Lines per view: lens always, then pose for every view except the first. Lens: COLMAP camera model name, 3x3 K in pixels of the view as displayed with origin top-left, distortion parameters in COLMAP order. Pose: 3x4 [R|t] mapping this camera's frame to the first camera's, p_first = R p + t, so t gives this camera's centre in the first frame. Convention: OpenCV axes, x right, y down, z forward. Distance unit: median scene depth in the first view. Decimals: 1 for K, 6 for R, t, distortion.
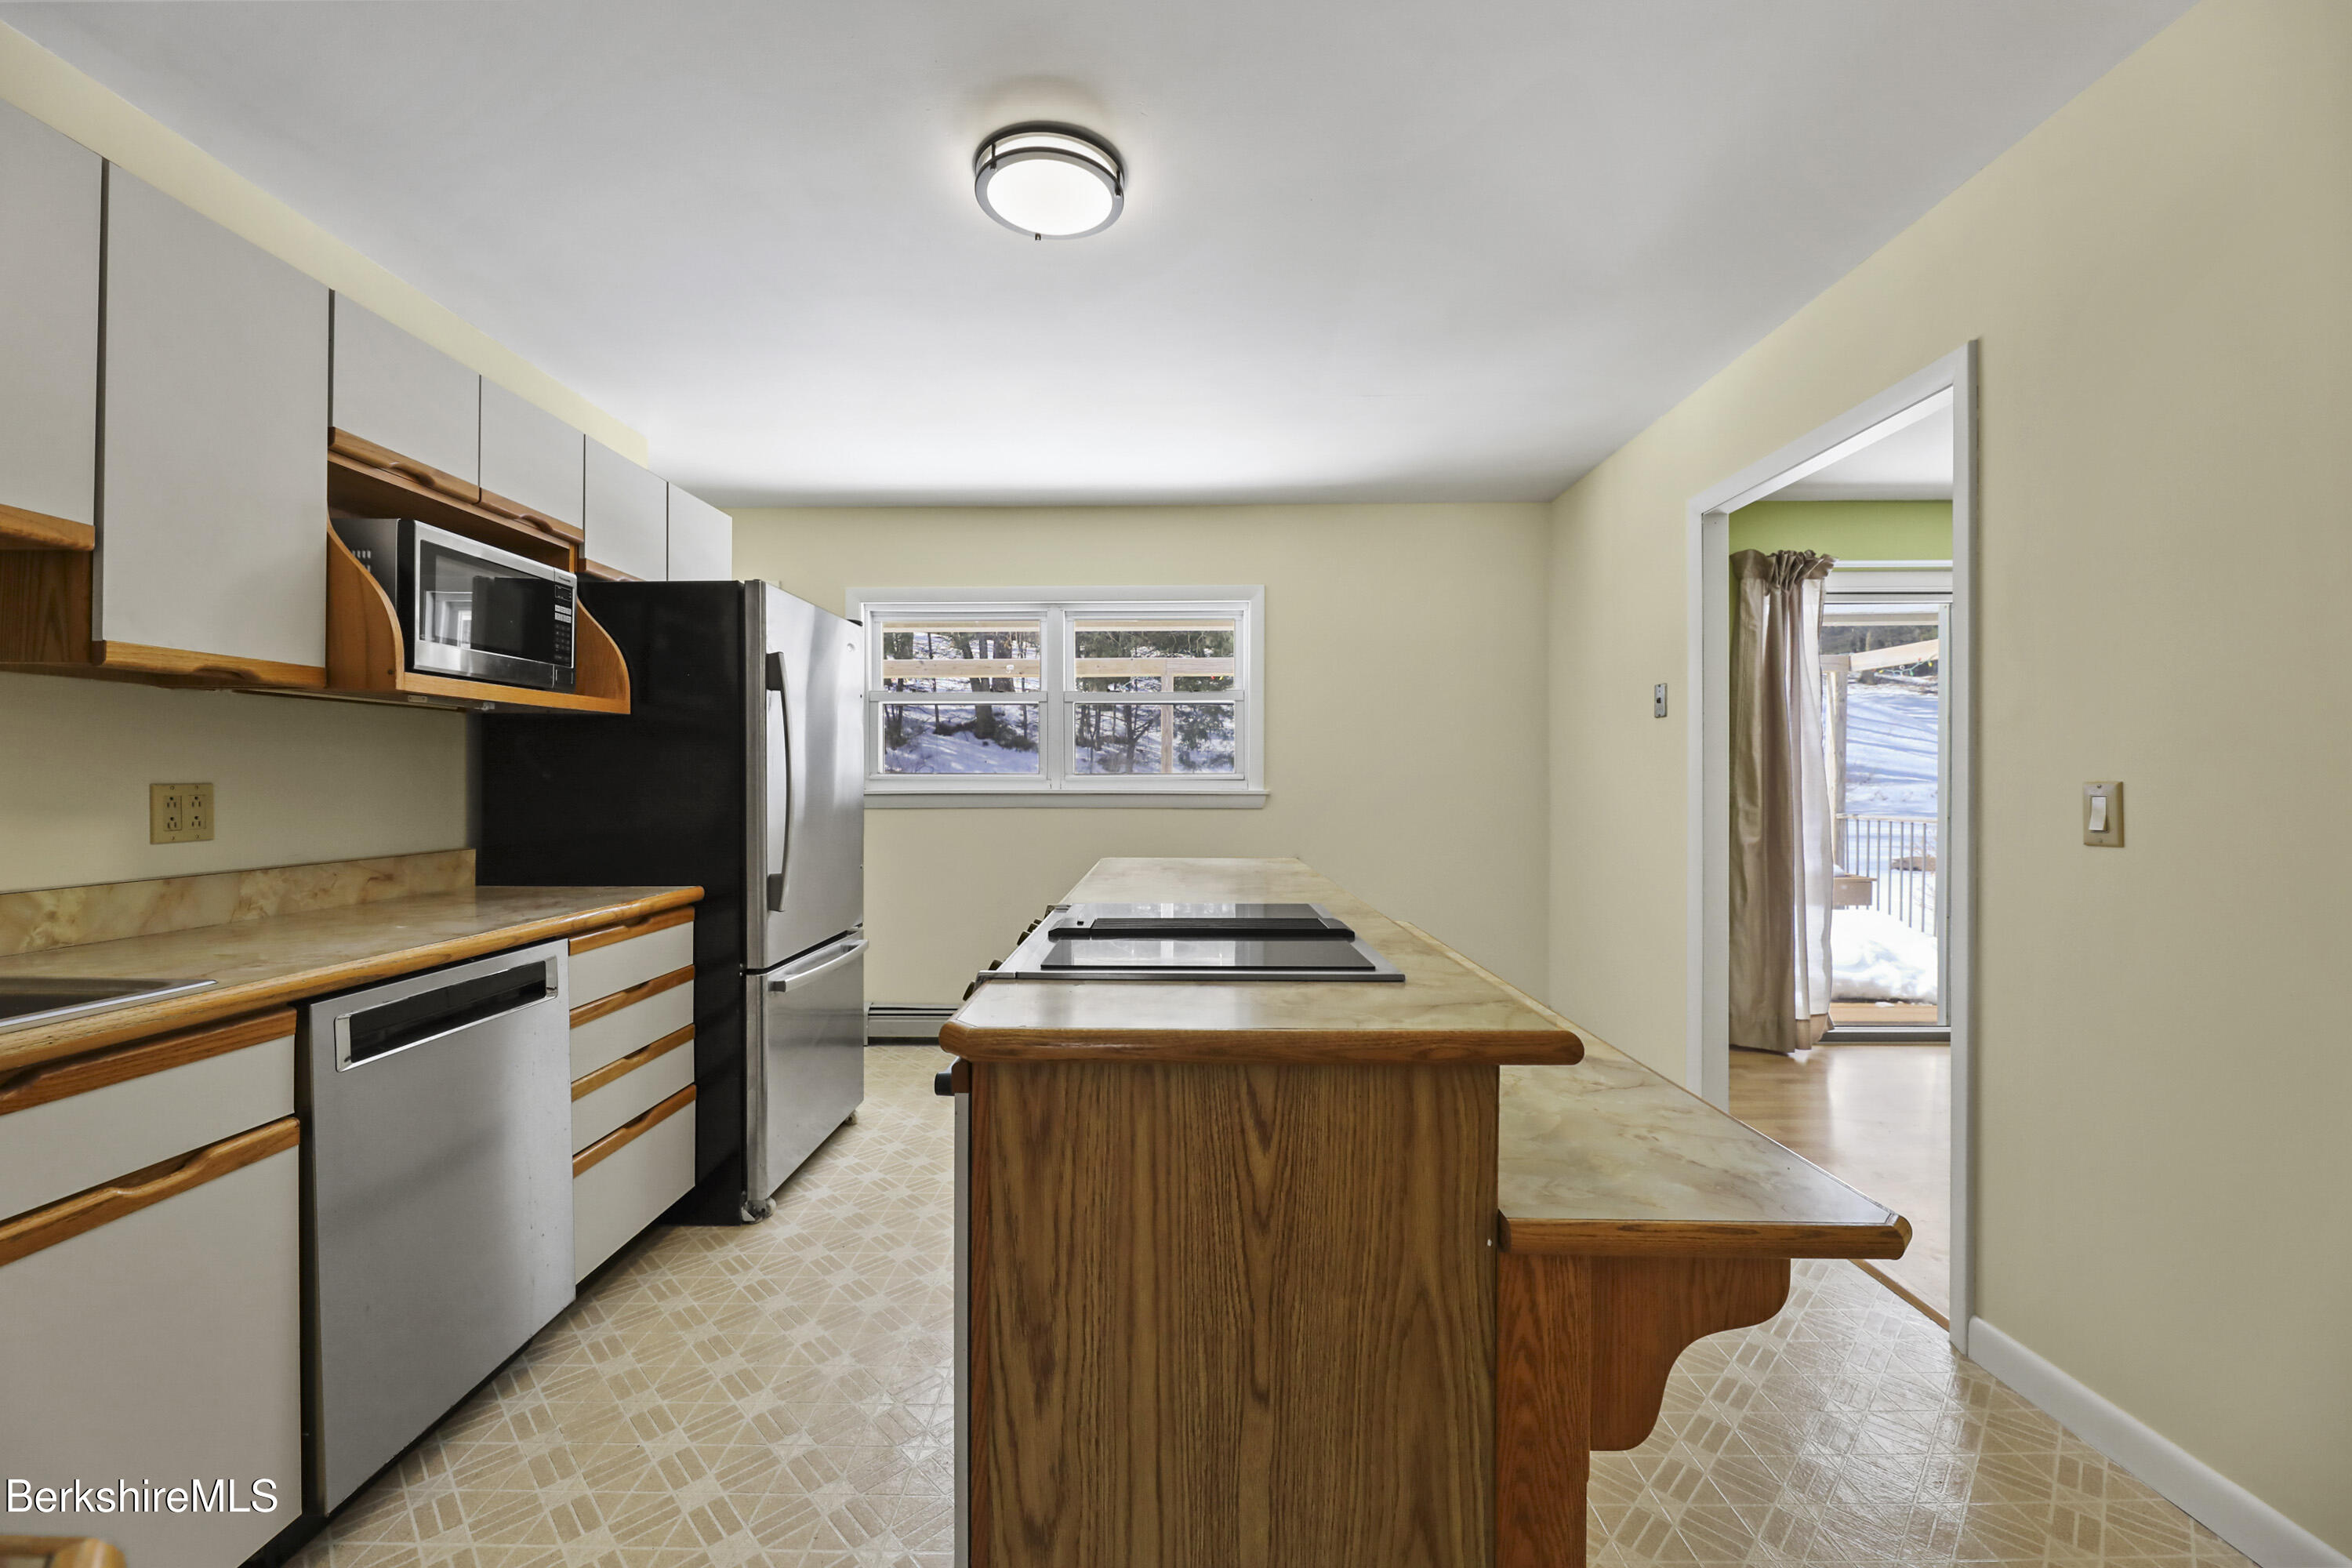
lens RADIAL K [[962.6, 0, 1174.6], [0, 962.6, 782.2], [0, 0, 1]] dist [0.002226, -0.002124]
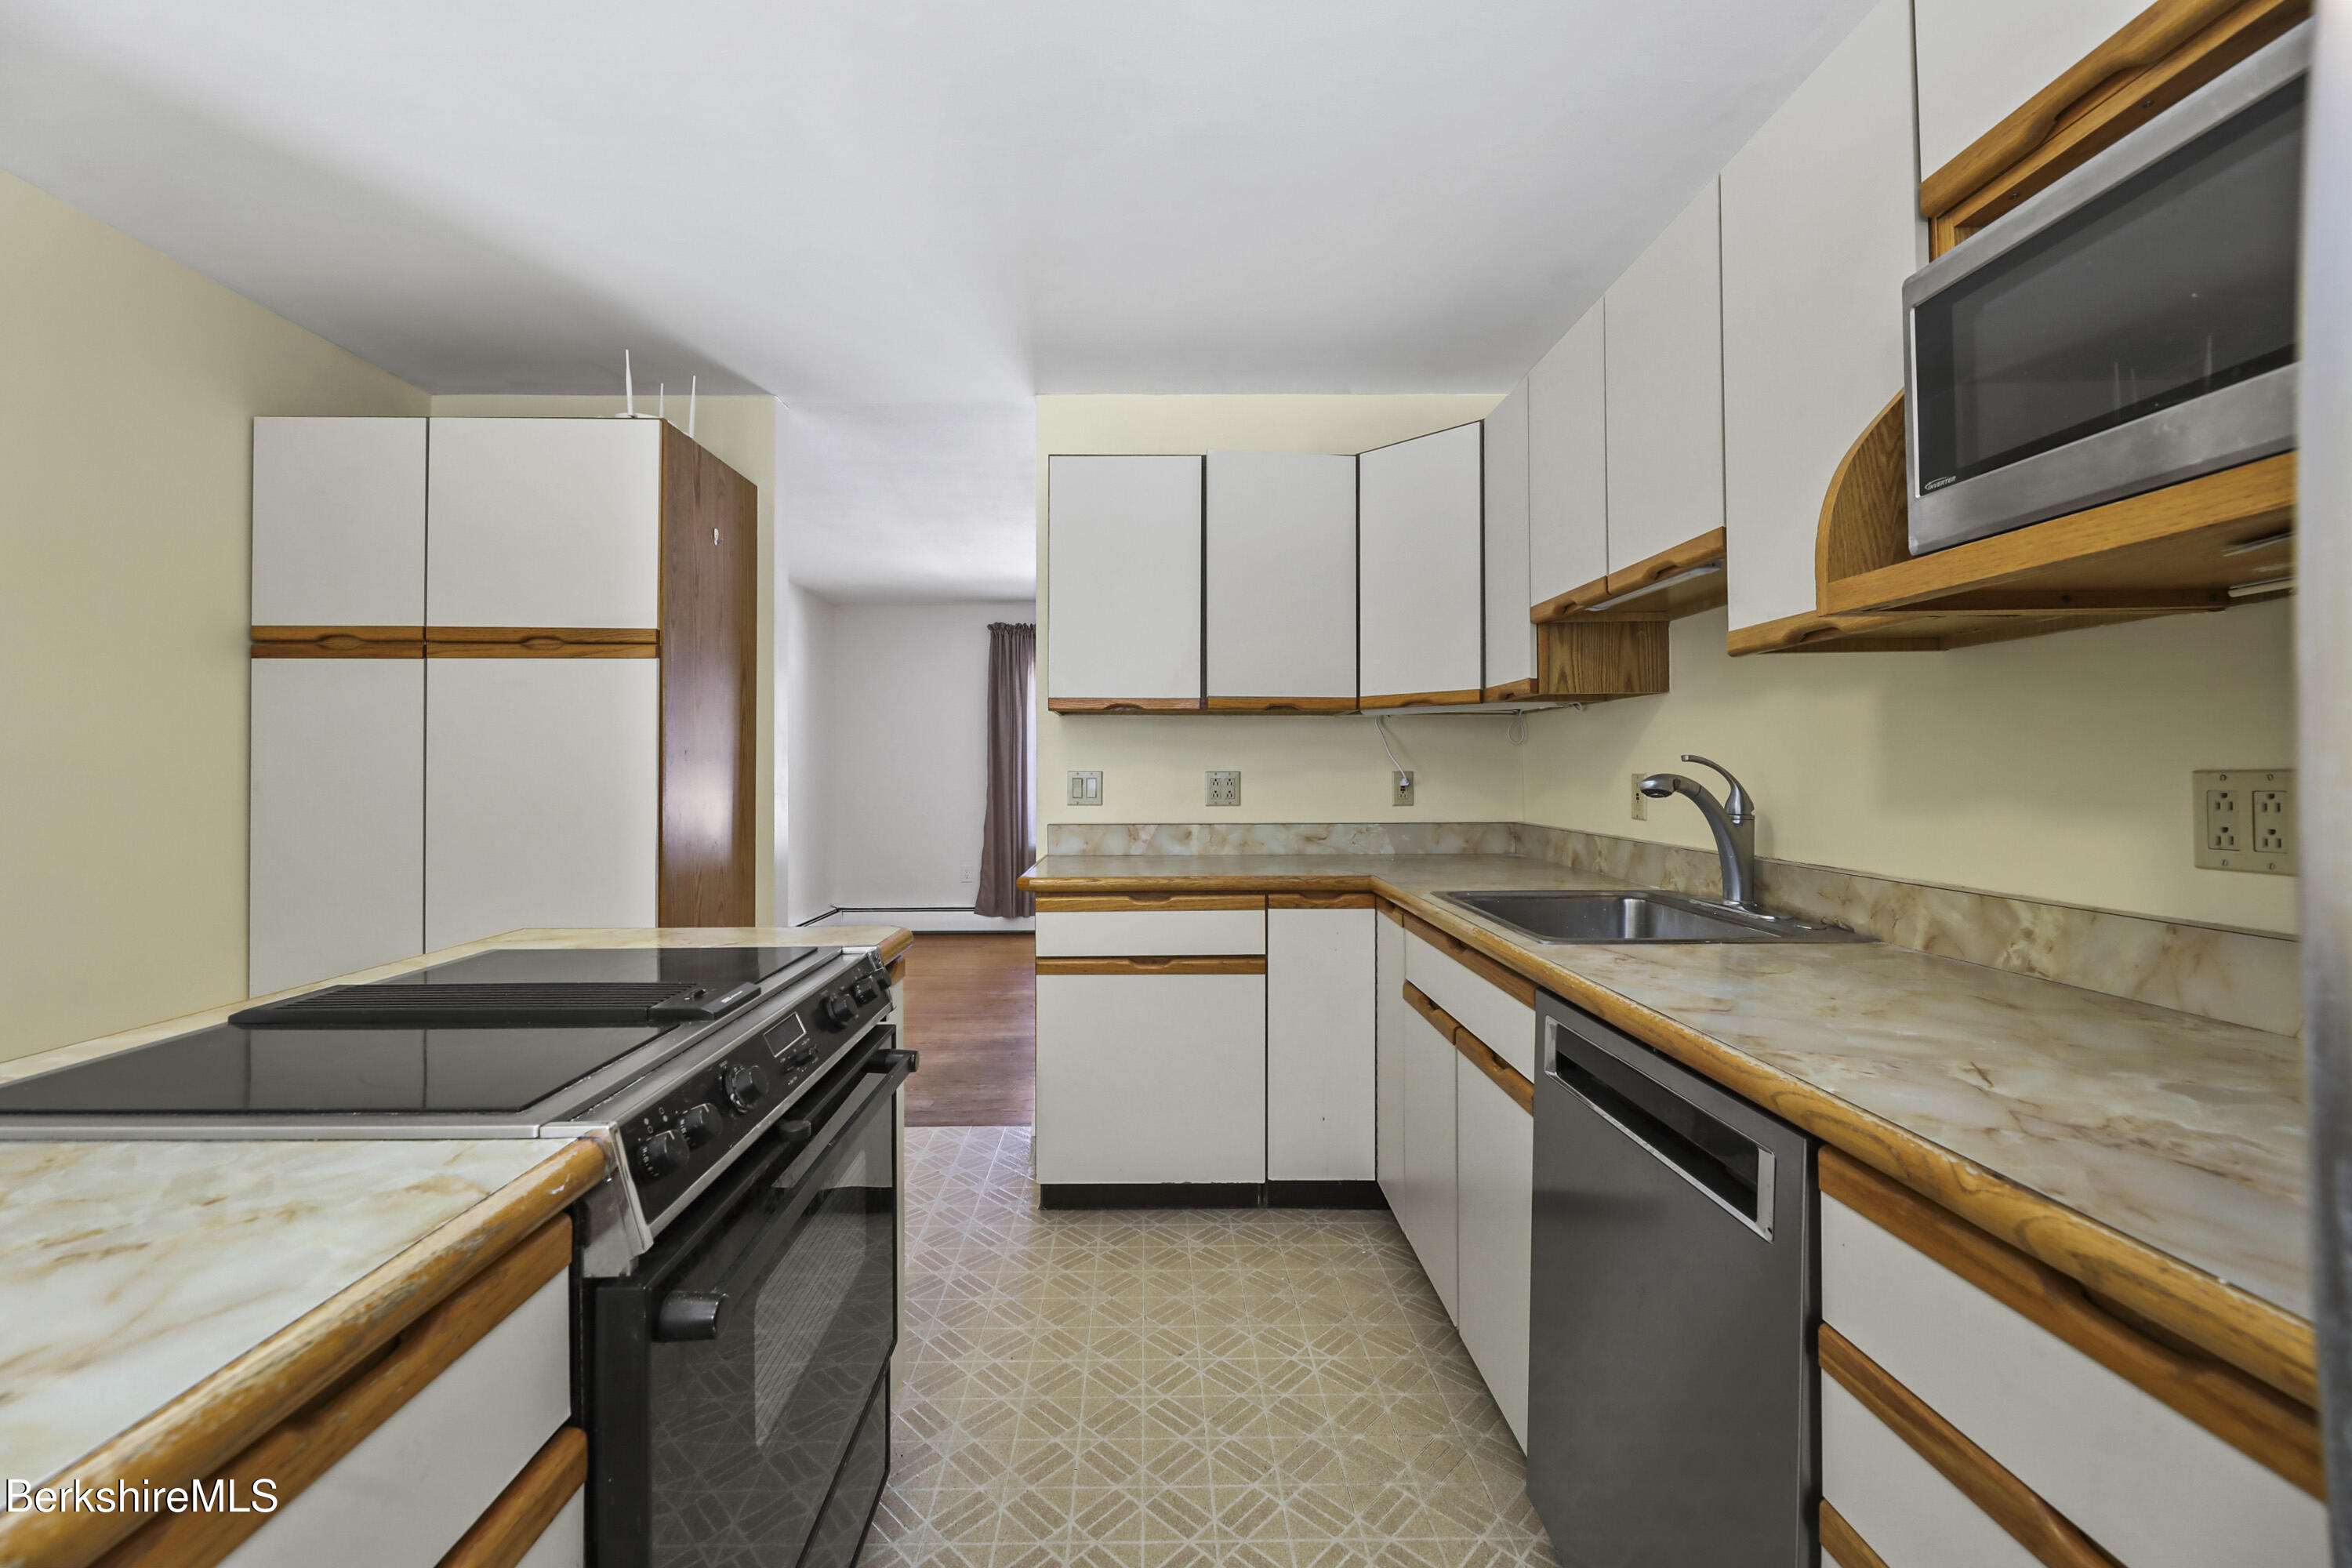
lens RADIAL K [[962.6, 0, 1170.5], [0, 962.6, 771.1], [0, 0, 1]] dist [0.002226, -0.002124]
pose [[-0.999352, 0.010096, -0.034549, -0.416931], [0.010087, 0.999949, 0.000443, -0.005266], [0.034551, 0.000094, -0.999403, 1.751519]]
